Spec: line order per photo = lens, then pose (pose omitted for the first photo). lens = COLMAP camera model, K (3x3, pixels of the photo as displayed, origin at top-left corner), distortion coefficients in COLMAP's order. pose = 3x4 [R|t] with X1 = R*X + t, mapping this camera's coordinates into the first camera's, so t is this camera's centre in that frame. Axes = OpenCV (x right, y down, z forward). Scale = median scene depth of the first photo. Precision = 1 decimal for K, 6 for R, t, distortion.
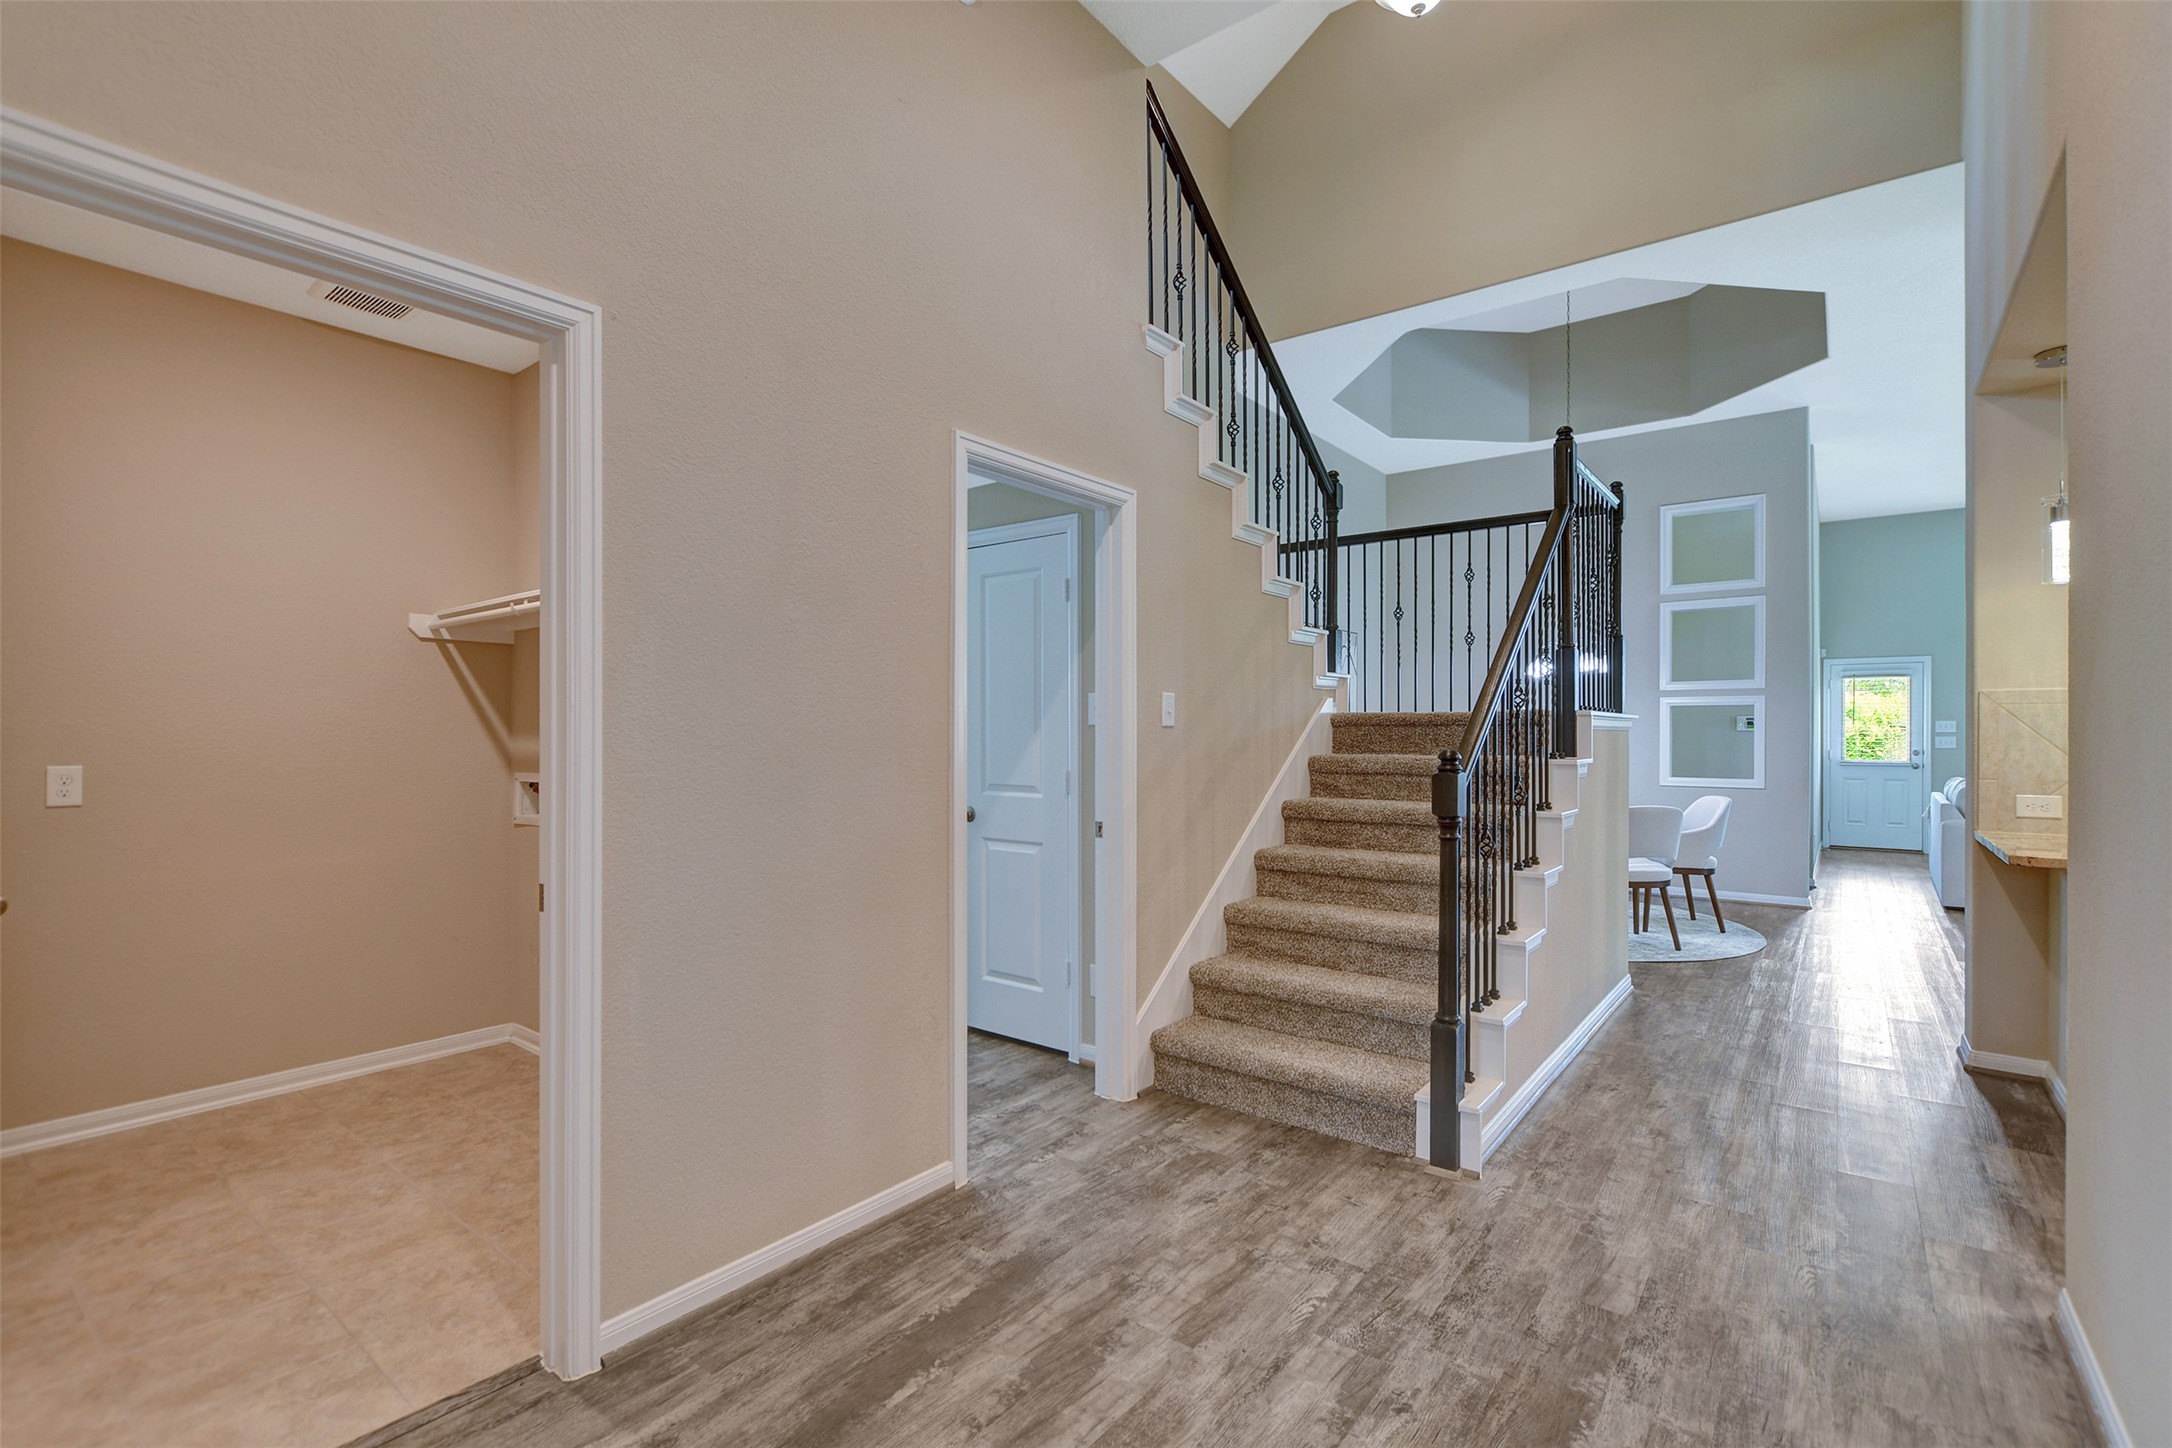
lens RADIAL K [[1011.7, 0, 1089.7], [0, 1011.7, 730.8], [0, 0, 1]] dist [-0.004750, -0.000480]
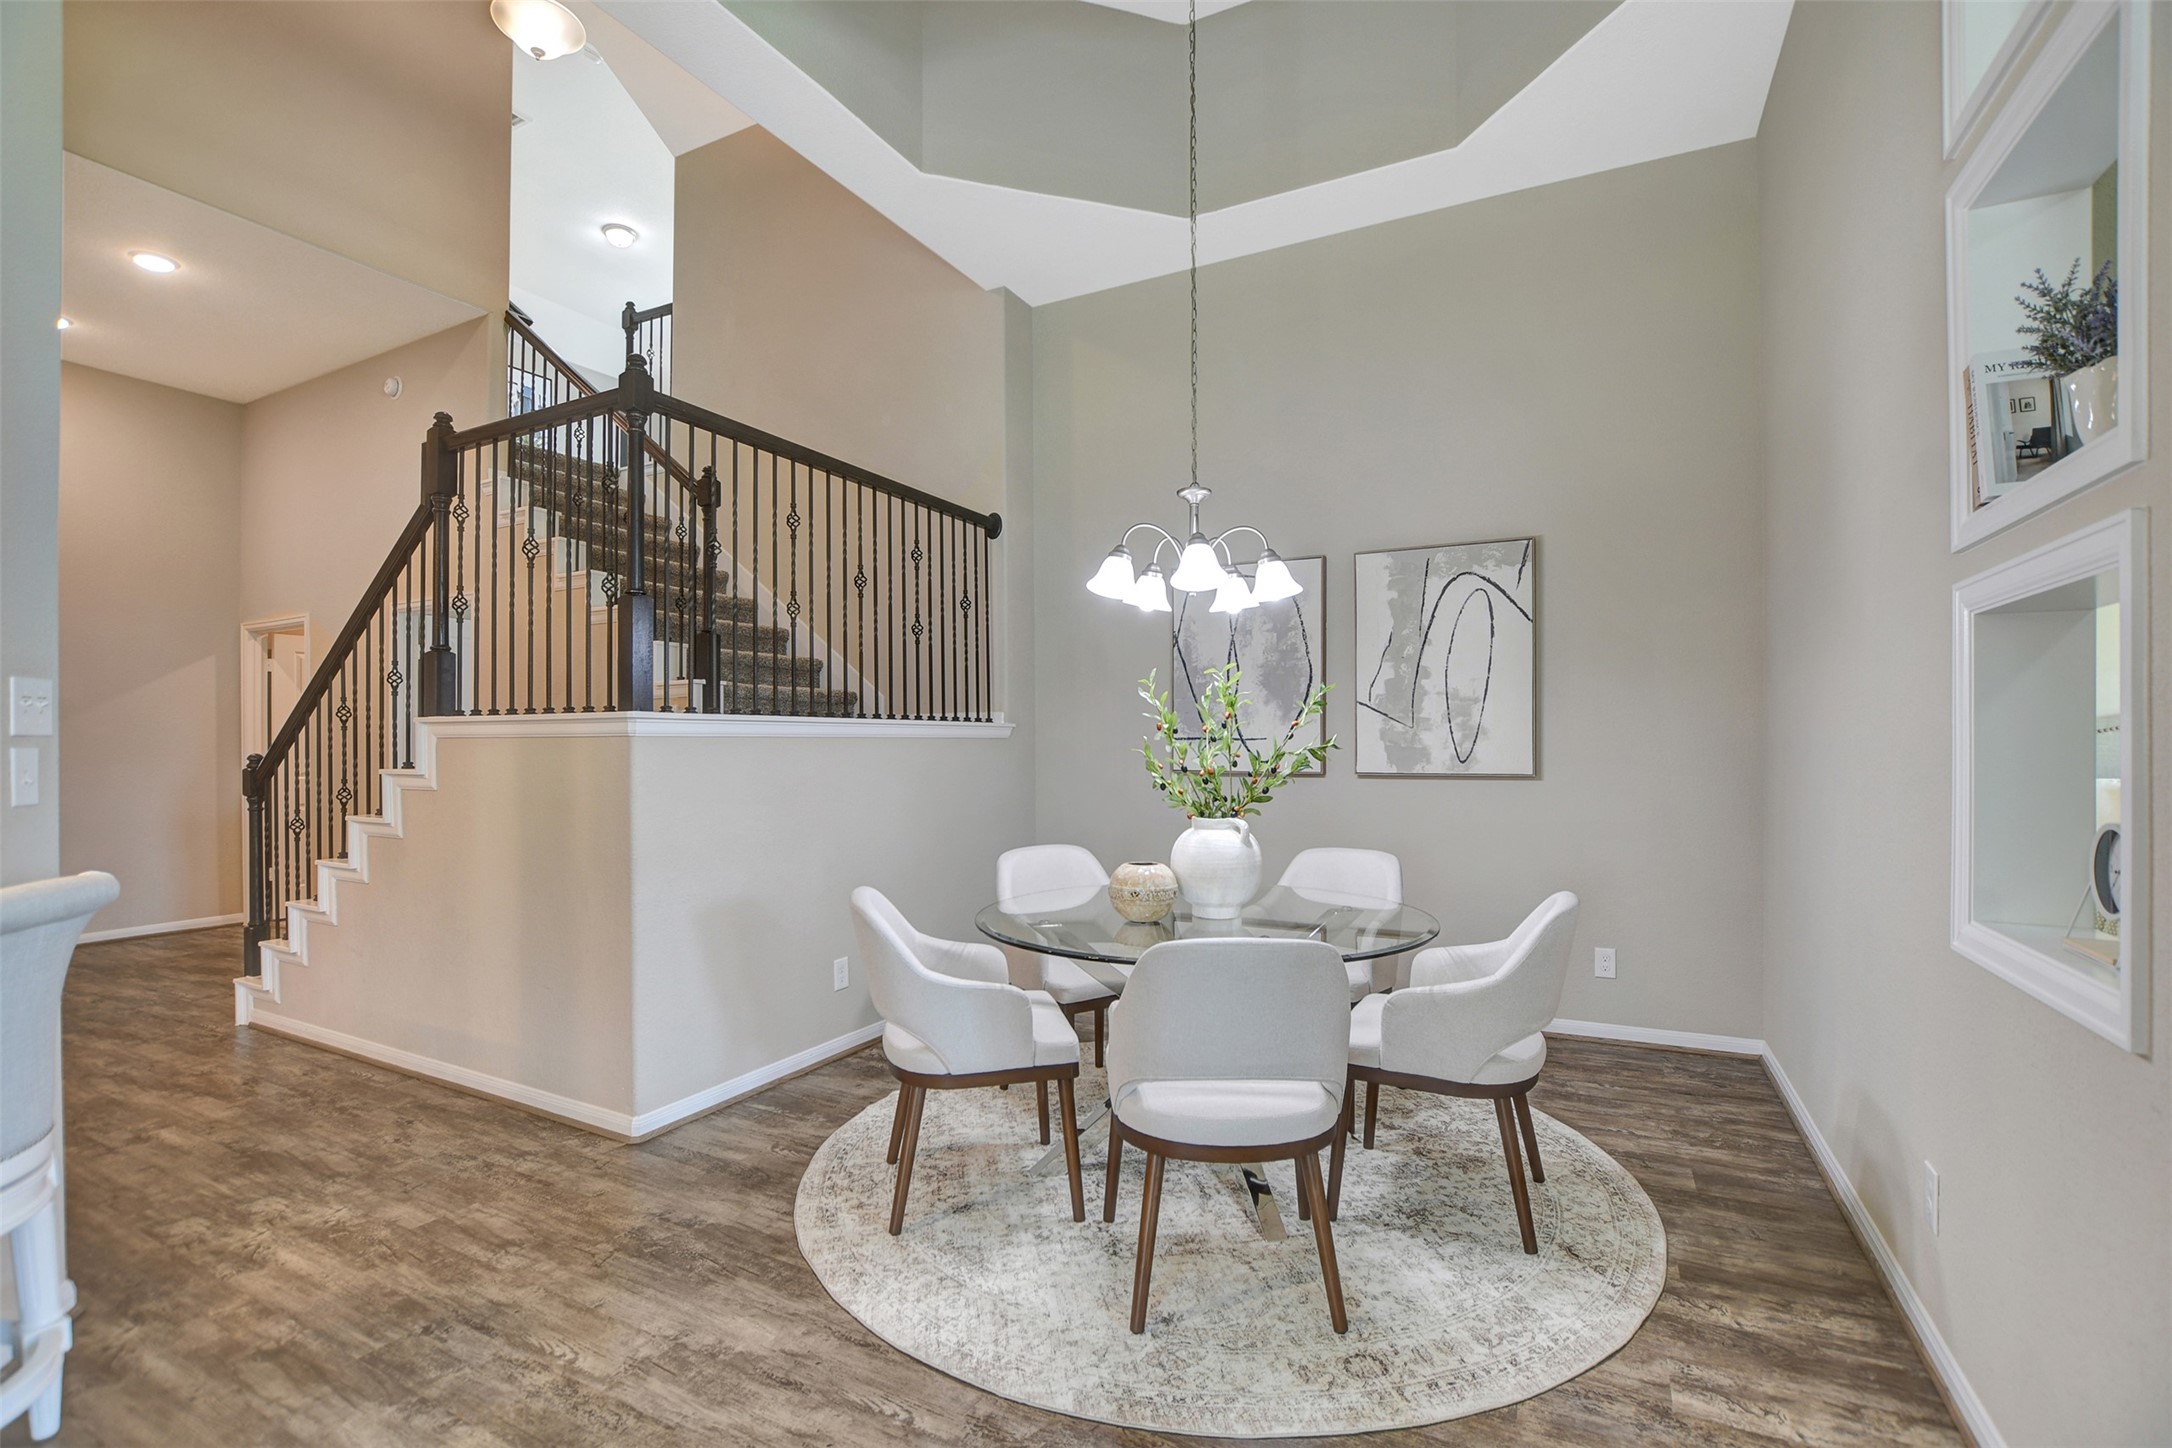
lens RADIAL K [[922.6, 0, 1131.3], [0, 922.6, 742.0], [0, 0, 1]] dist [-0.000176, -0.019143]
pose [[0.201868, -0.000075, -0.979413, 0.902895], [0.005930, 0.999982, 0.001145, 0.003349], [0.979395, -0.006039, 0.201865, 0.918912]]
